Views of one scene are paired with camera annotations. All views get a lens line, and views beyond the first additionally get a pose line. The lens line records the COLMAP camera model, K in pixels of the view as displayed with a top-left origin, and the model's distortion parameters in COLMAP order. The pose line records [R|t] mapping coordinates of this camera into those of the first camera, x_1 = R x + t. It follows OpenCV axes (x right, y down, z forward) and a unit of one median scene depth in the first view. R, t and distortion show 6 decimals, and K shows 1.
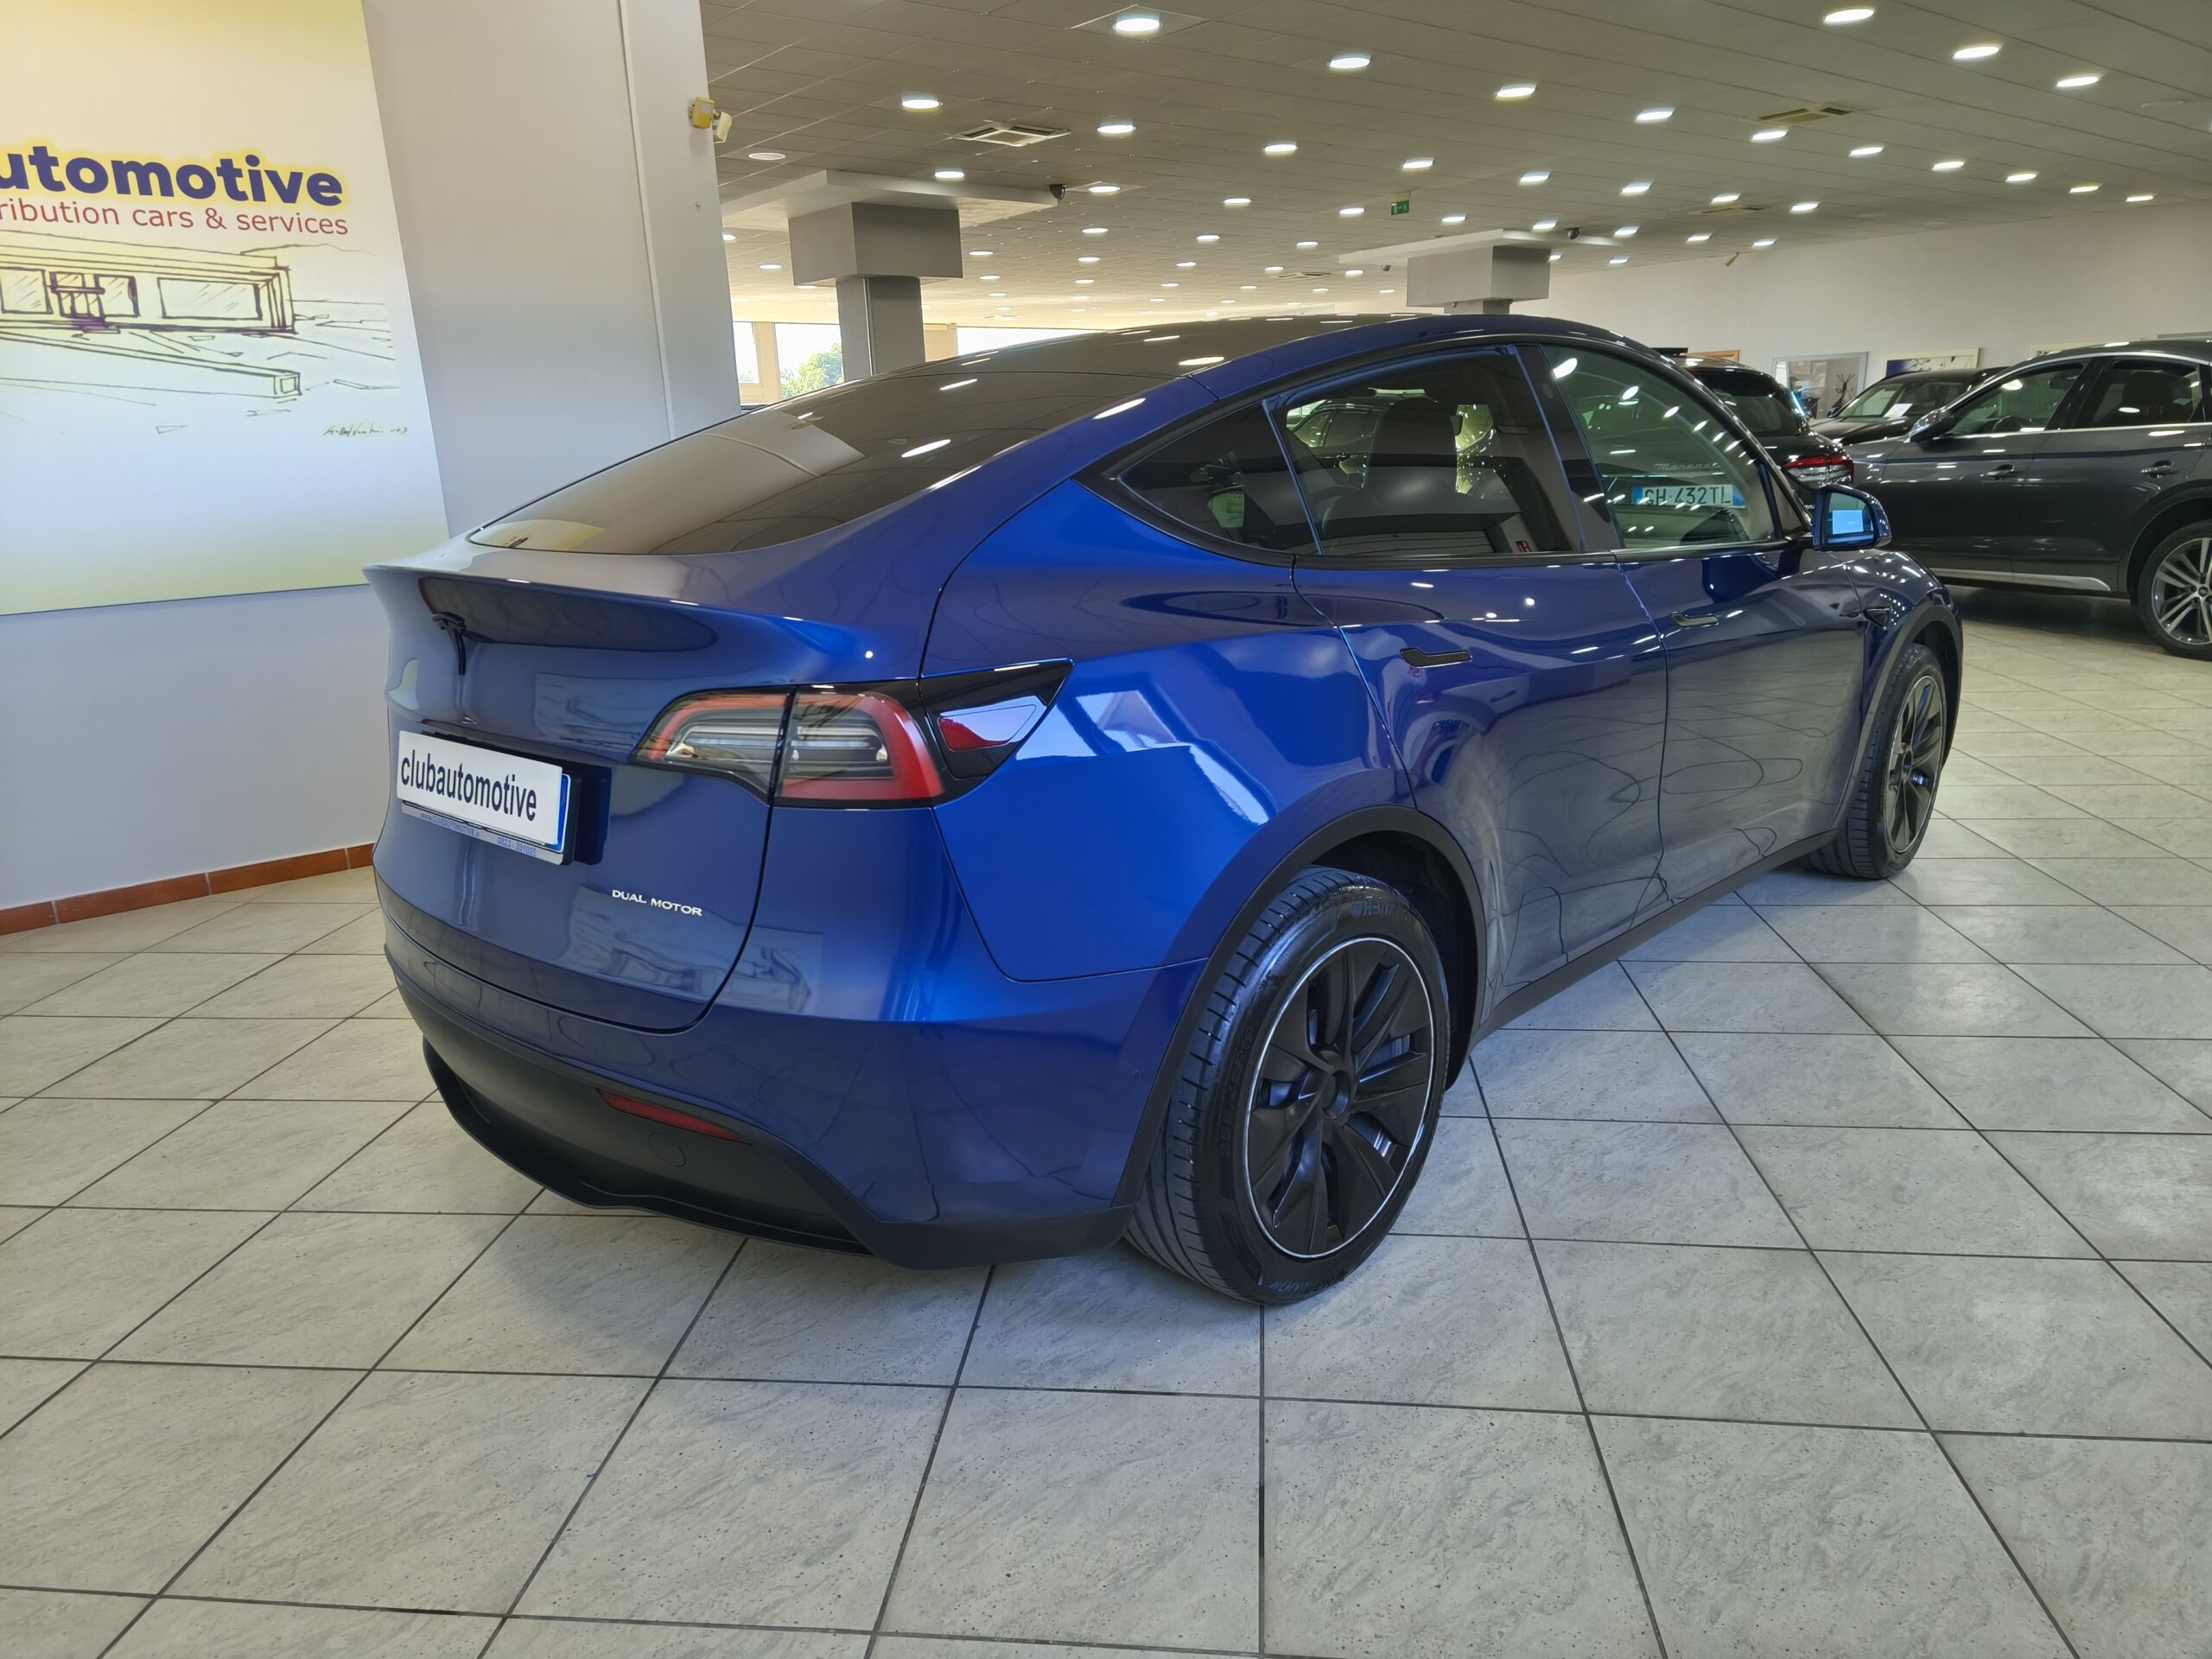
lens RADIAL K [[1465.9, 0, 1133.0], [0, 1465.9, 830.9], [0, 0, 1]] dist [0.076218, -0.057998]
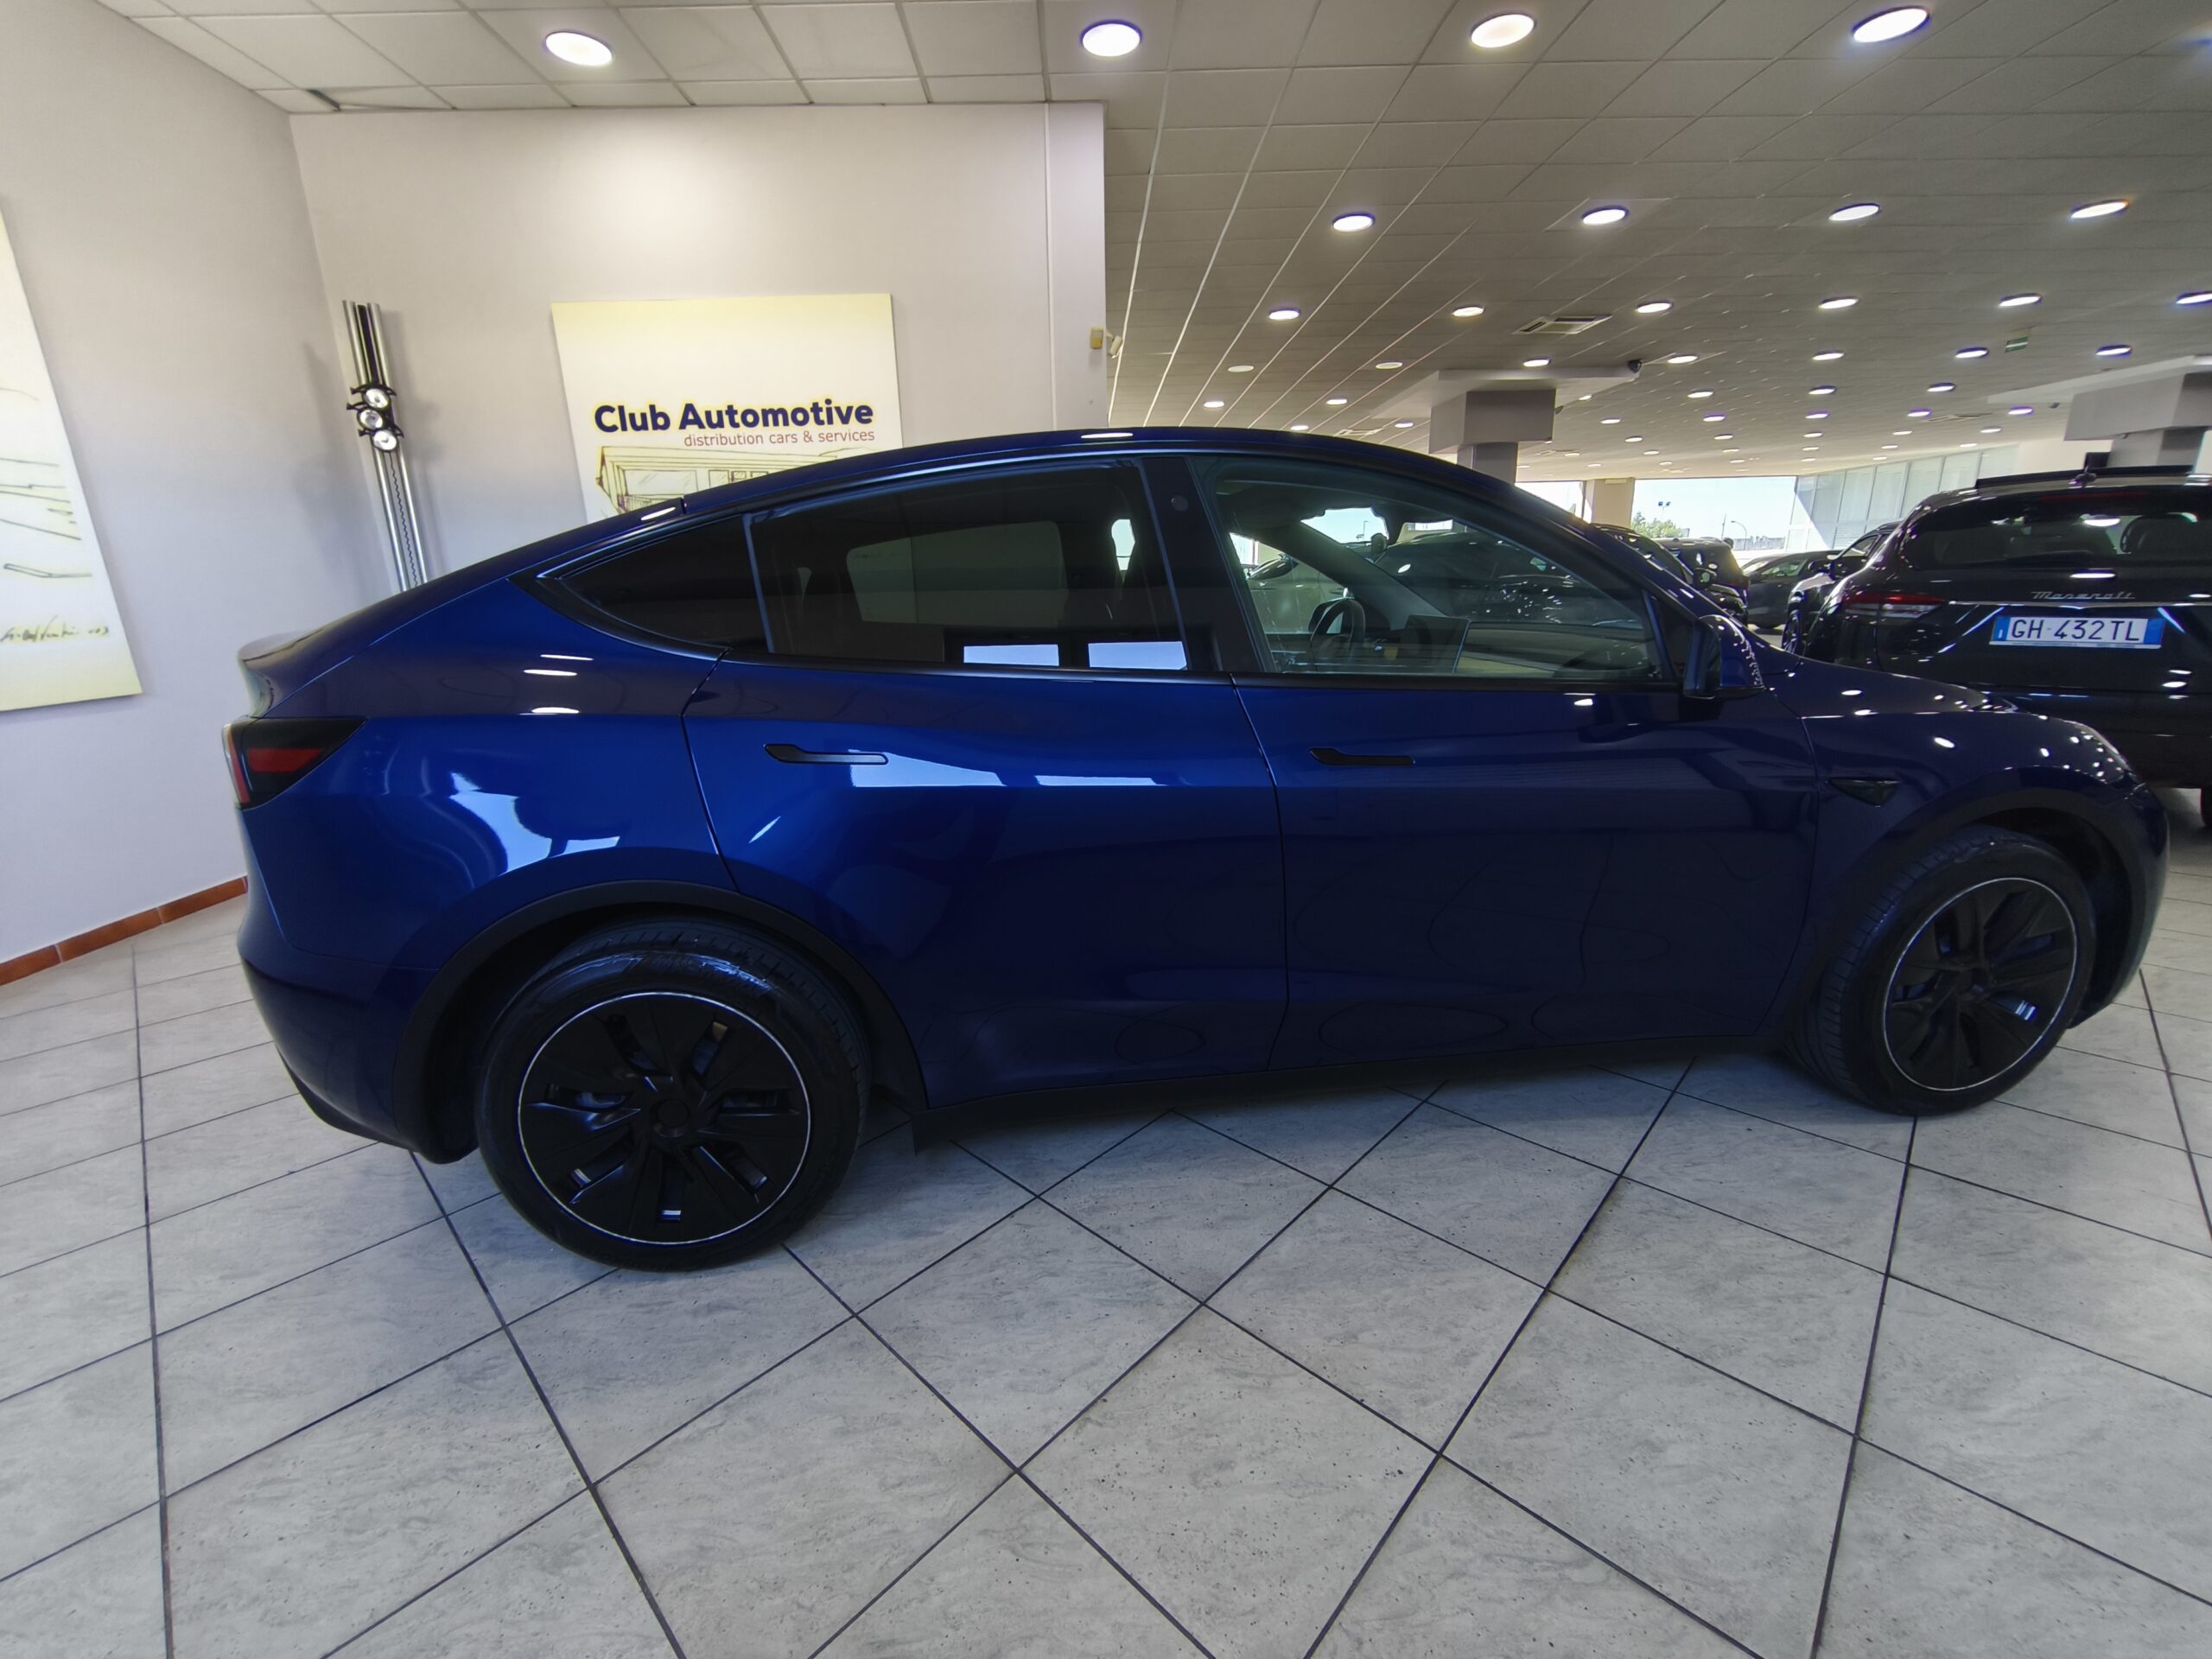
lens RADIAL K [[948.5, 0, 1106.8], [0, 948.5, 844.9], [0, 0, 1]] dist [-0.006234, 0.000514]
pose [[0.783737, 0.183237, -0.593449, 0.450291], [-0.165838, 0.982538, 0.084361, -0.085043], [0.598544, 0.032300, 0.800439, 0.333845]]
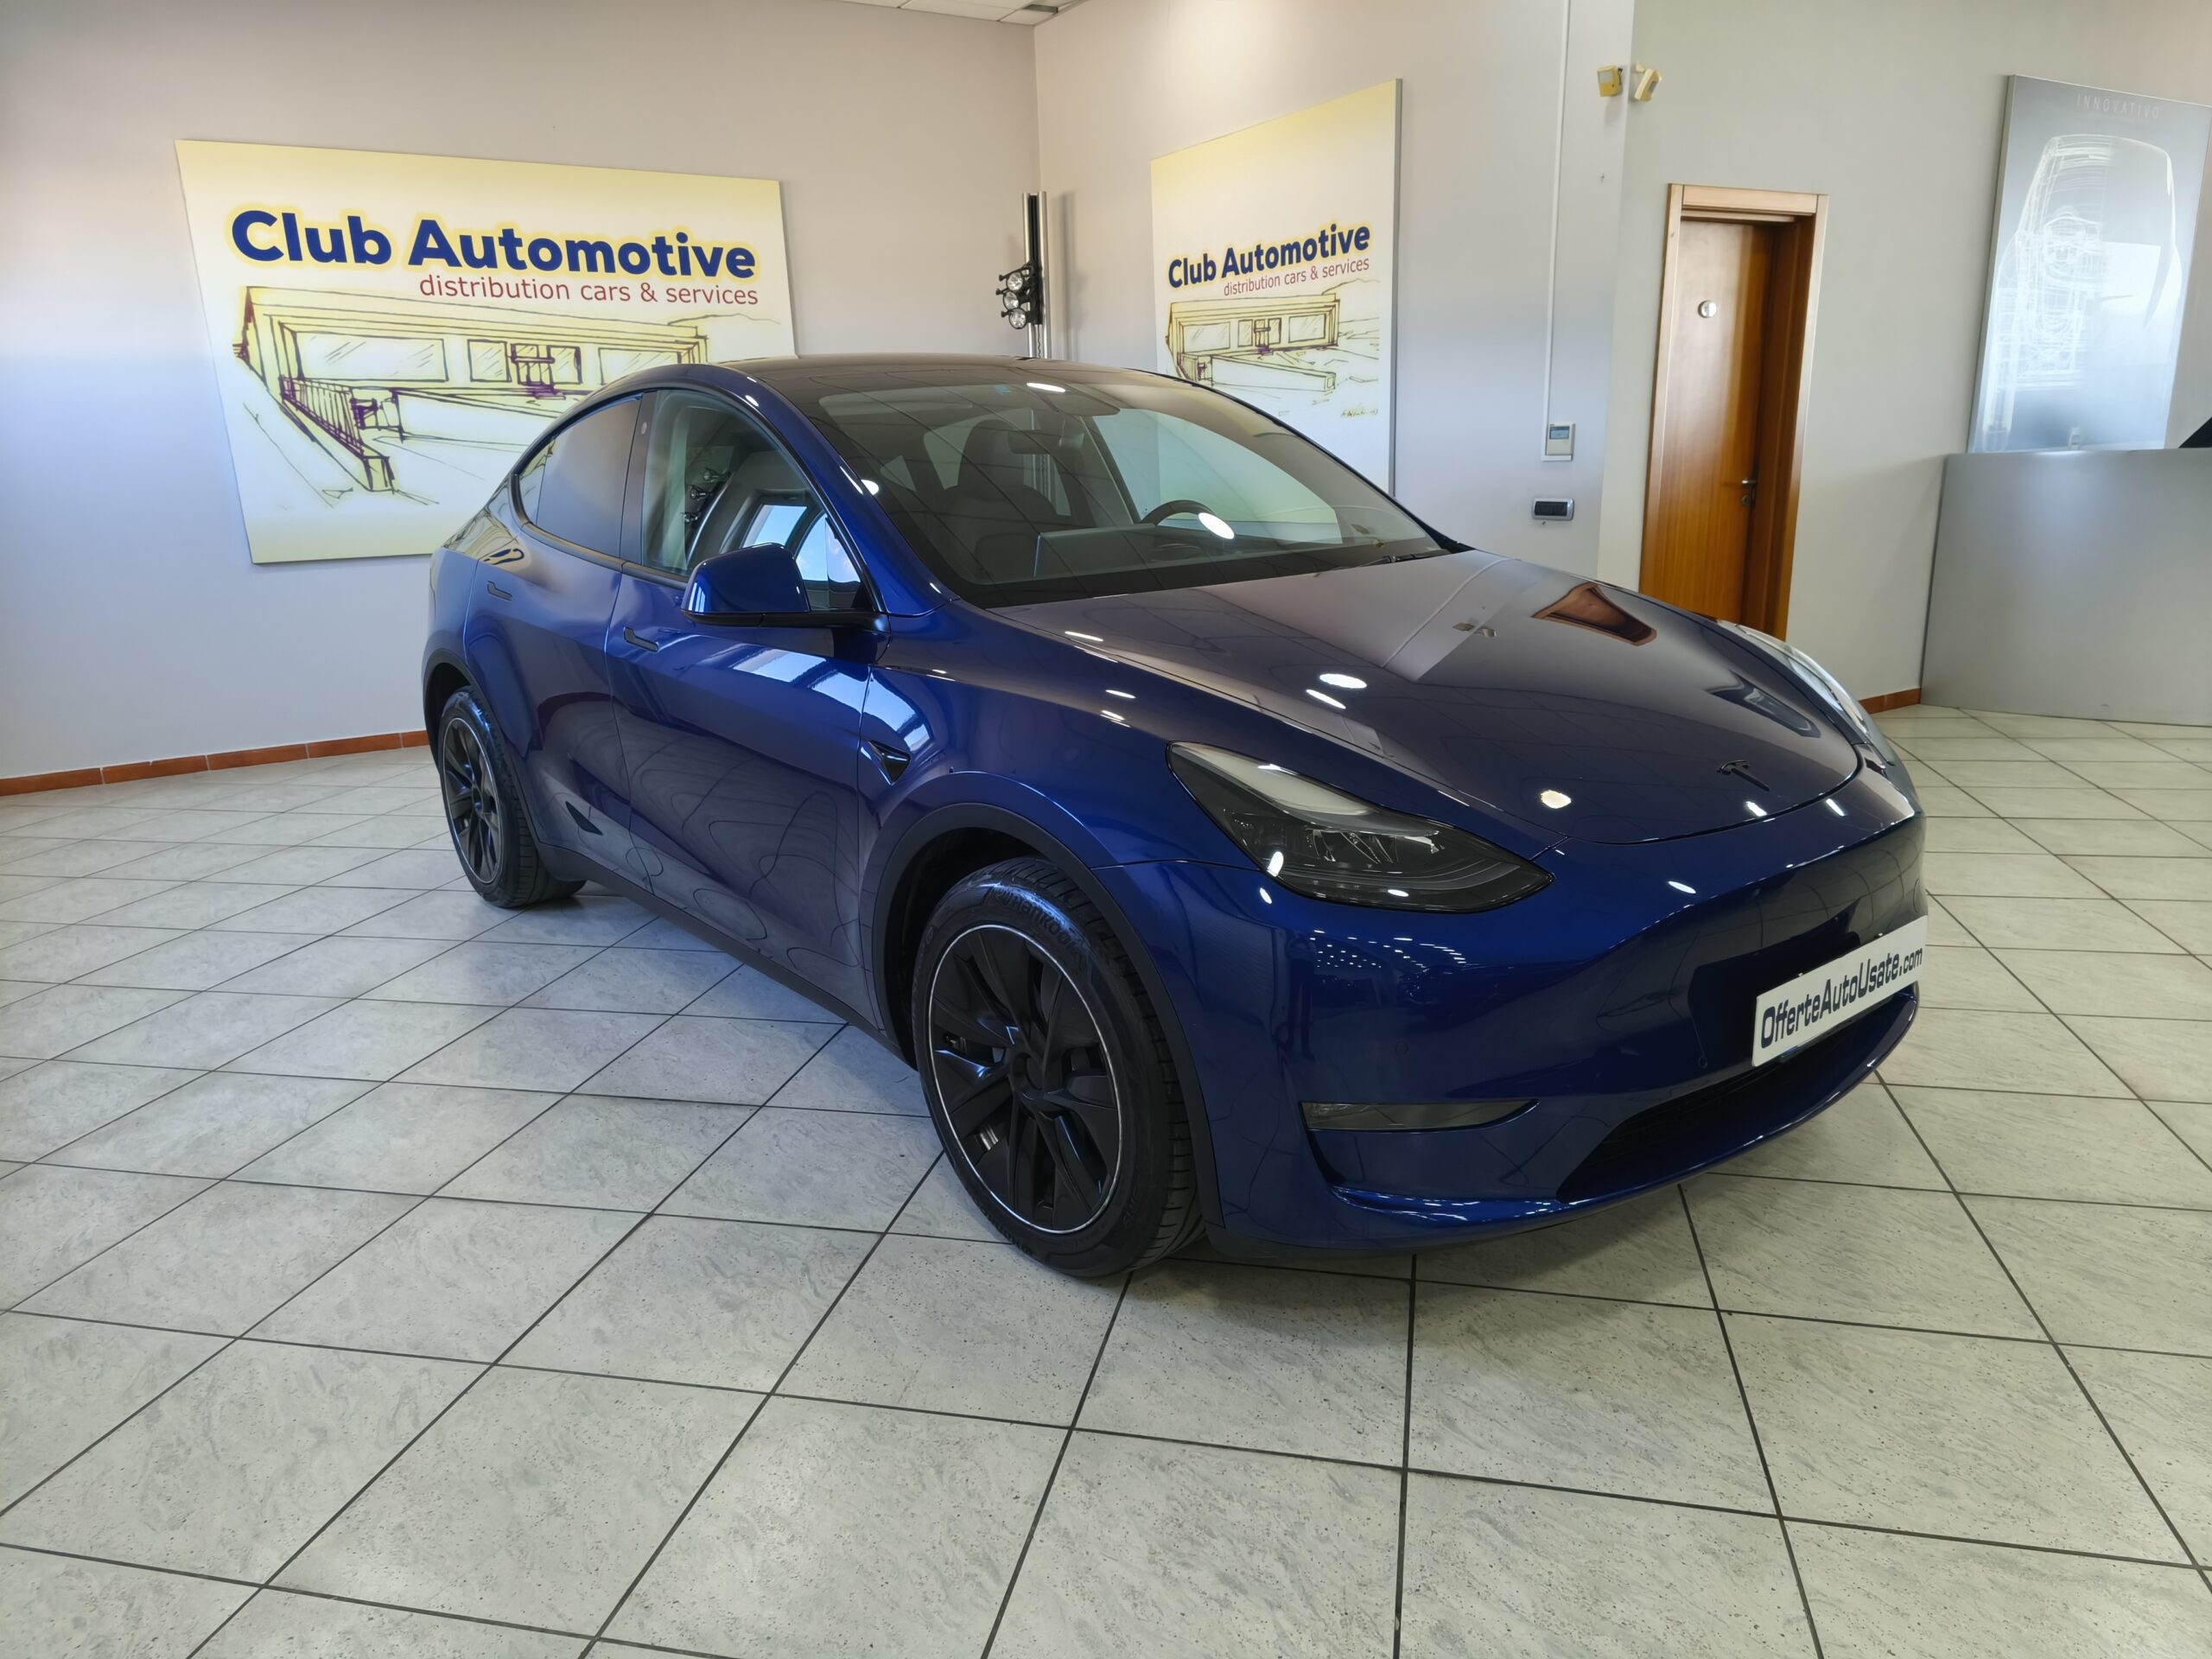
lens RADIAL K [[1466.3, 0, 1069.7], [0, 1466.3, 818.4], [0, 0, 1]] dist [0.103971, -0.061235]
pose [[-0.149296, 0.283067, -0.947409, 1.046709], [-0.222723, 0.923897, 0.311140, -0.323405], [0.963382, 0.257462, -0.074889, 1.055862]]
